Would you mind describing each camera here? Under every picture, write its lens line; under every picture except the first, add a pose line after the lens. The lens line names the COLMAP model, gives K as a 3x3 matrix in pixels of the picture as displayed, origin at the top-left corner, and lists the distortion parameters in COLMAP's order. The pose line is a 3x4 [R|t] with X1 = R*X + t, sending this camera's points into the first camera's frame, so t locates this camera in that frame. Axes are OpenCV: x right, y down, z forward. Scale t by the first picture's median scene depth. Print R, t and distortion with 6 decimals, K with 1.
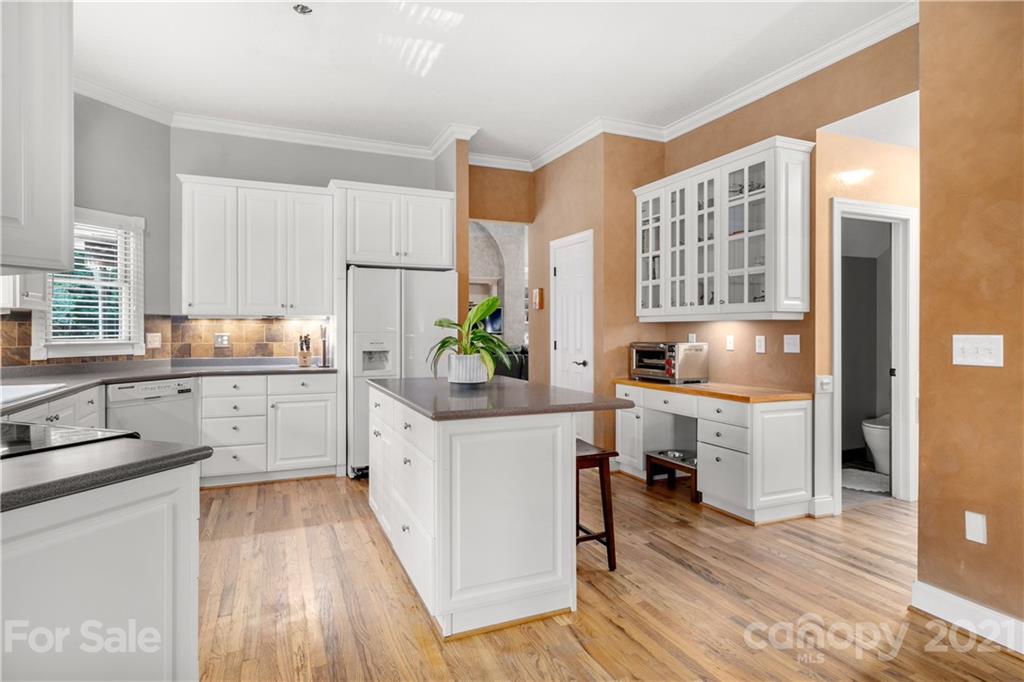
lens RADIAL K [[555.9, 0, 511.0], [0, 555.9, 332.5], [0, 0, 1]] dist [0.002402, -0.000400]
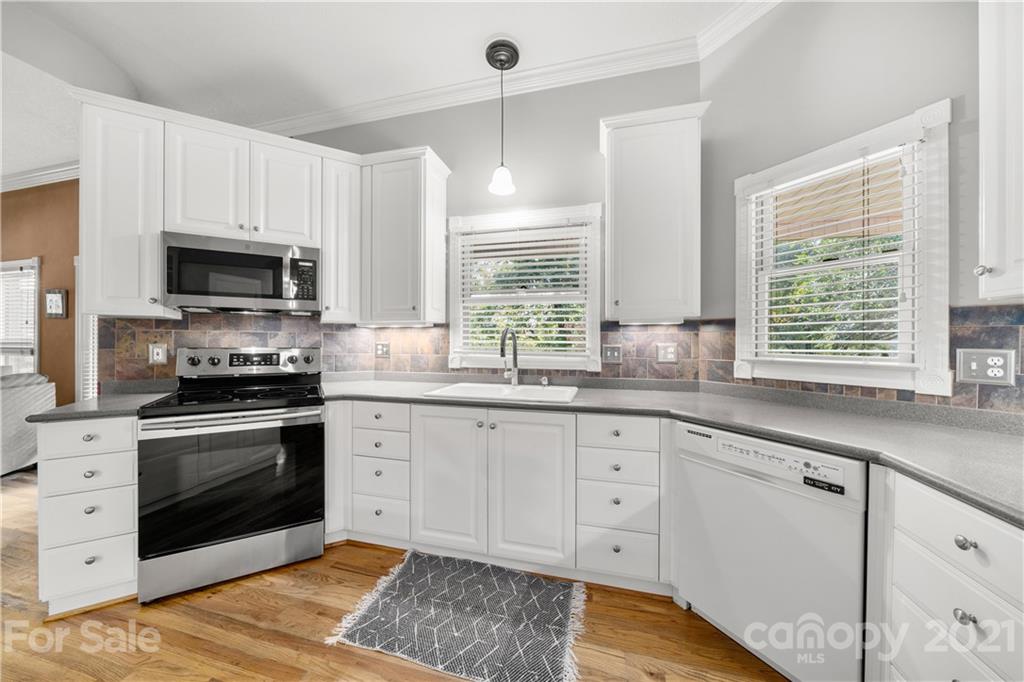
lens RADIAL K [[353.5, 0, 511.5], [0, 353.5, 337.3], [0, 0, 1]] dist [-0.001965, -0.000017]
pose [[-0.624763, -0.003100, -0.780808, -0.213721], [-0.001926, 0.999995, -0.002429, -0.006667], [0.780812, -0.000014, -0.624766, 0.932445]]
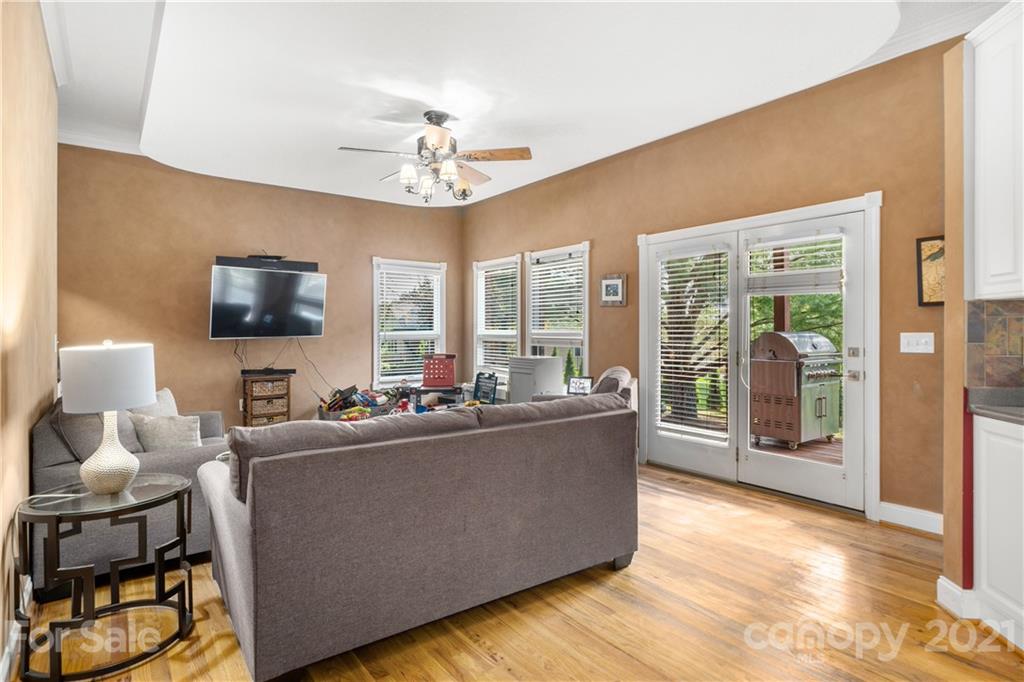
lens RADIAL K [[539.1, 0, 511.3], [0, 539.1, 325.9], [0, 0, 1]] dist [-0.000385, -0.000403]
pose [[-0.971538, 0.003454, -0.236861, 0.320421], [0.004090, 0.999989, -0.002196, -0.008559], [0.236850, -0.003102, -0.971541, 0.623103]]
